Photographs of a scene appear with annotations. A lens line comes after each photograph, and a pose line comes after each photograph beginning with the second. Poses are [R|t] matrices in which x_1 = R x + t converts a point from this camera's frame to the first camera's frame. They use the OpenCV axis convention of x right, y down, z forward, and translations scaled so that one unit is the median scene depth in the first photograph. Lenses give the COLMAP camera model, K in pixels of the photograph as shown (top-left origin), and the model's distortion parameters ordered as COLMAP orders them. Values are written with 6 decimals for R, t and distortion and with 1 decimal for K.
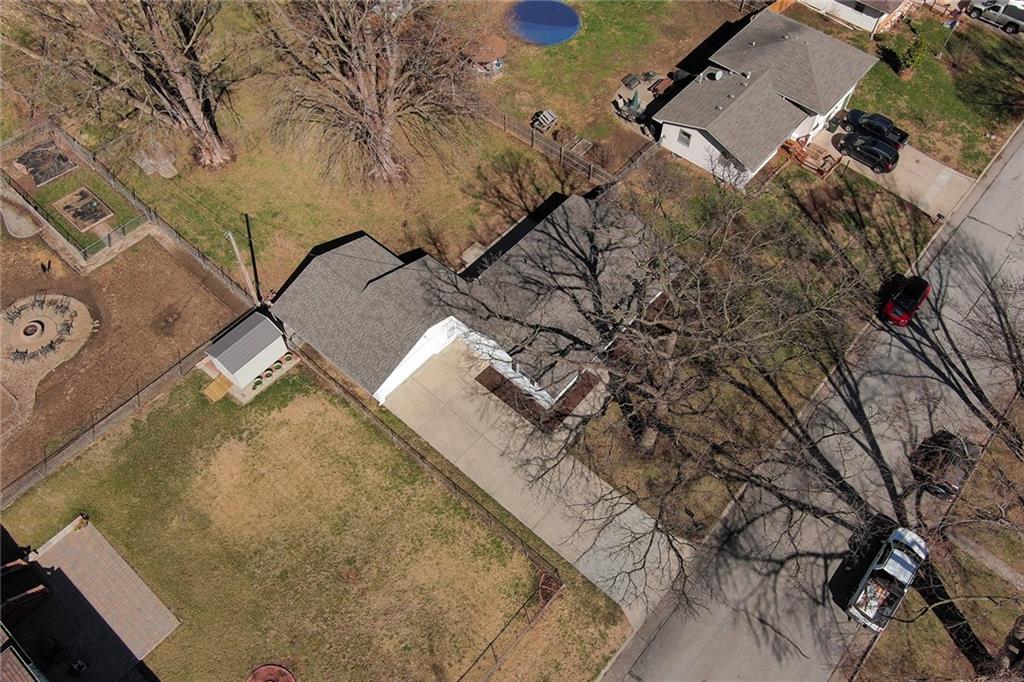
lens RADIAL K [[782.7, 0, 512.0], [0, 782.7, 341.0], [0, 0, 1]] dist [0.004468, -0.003314]
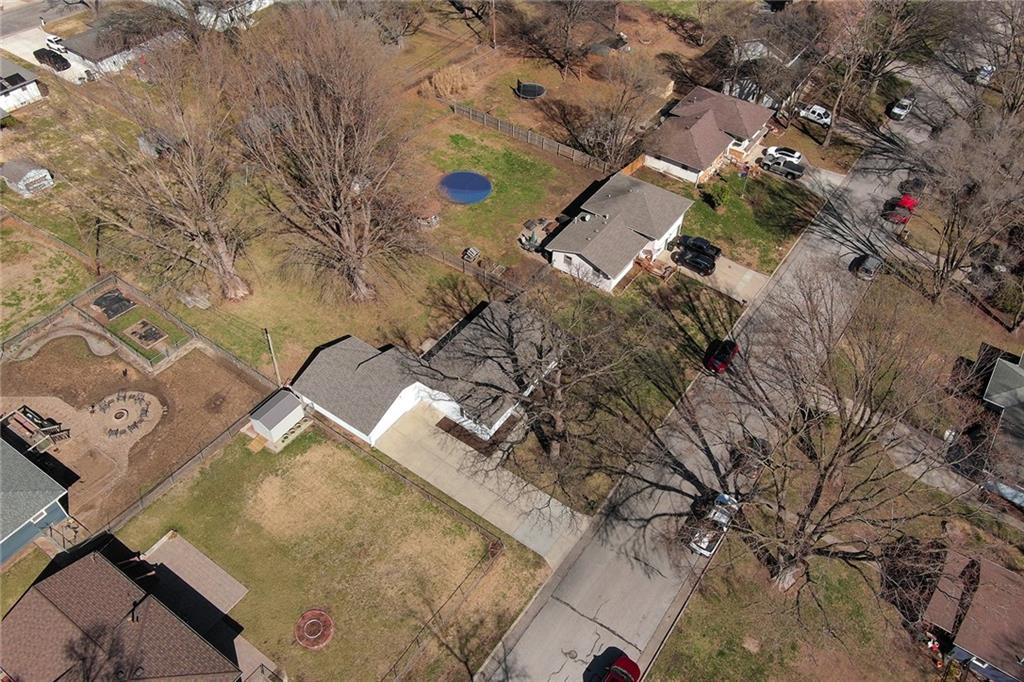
lens RADIAL K [[811.2, 0, 514.4], [0, 811.2, 310.2], [0, 0, 1]] dist [0.001611, -0.002755]
pose [[0.994098, -0.063065, 0.088277, -0.021367], [0.080571, 0.974063, -0.211448, 0.171147], [-0.072653, 0.217312, 0.973395, -0.529823]]
